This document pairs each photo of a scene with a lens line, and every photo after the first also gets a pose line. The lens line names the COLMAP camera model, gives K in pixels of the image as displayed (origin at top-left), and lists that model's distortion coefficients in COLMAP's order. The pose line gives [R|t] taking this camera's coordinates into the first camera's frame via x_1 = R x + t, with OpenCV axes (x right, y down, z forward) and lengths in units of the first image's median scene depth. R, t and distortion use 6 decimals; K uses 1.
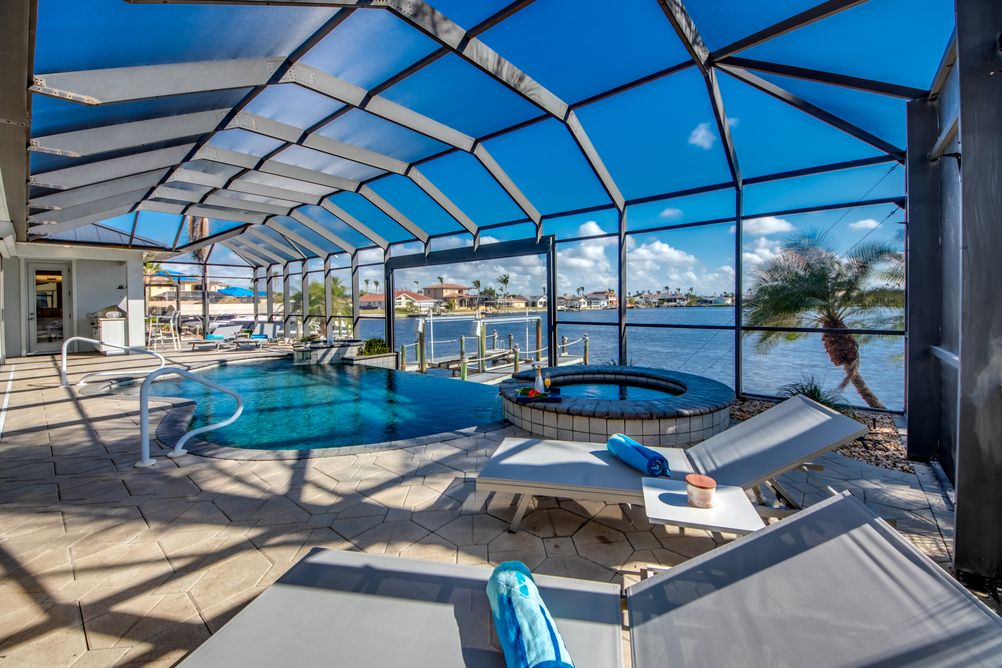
lens RADIAL K [[388.5, 0, 526.0], [0, 388.5, 302.2], [0, 0, 1]] dist [0.001887, -0.006699]
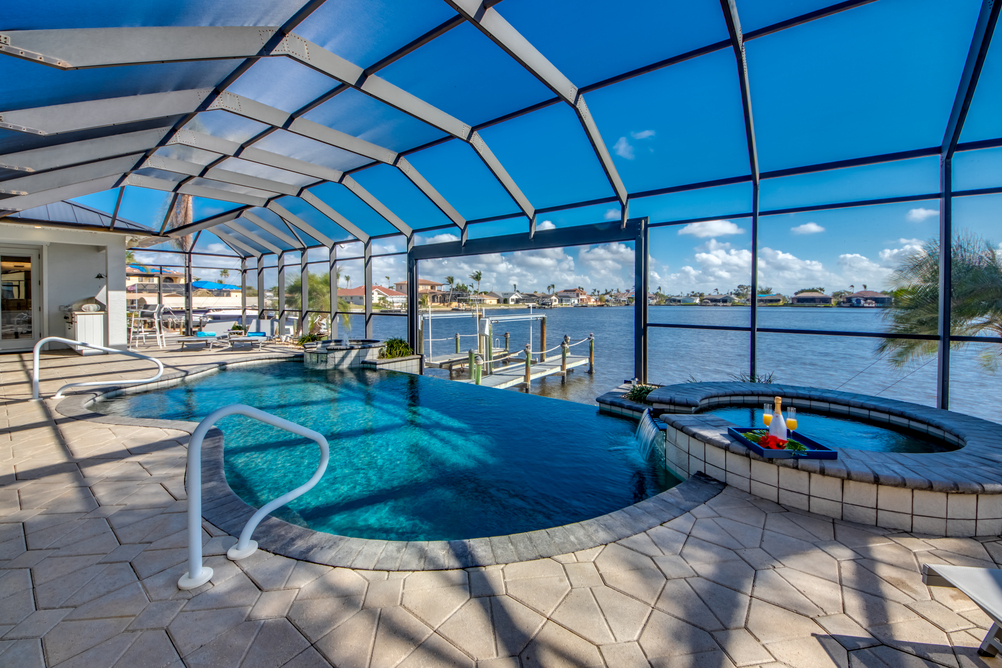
lens RADIAL K [[388.5, 0, 500.2], [0, 388.5, 301.3], [0, 0, 1]] dist [0.001887, -0.006699]
pose [[0.999874, 0.012602, 0.009649, -0.107928], [-0.012659, 0.999903, 0.005795, 0.000745], [-0.009575, -0.005916, 0.999937, 0.084654]]
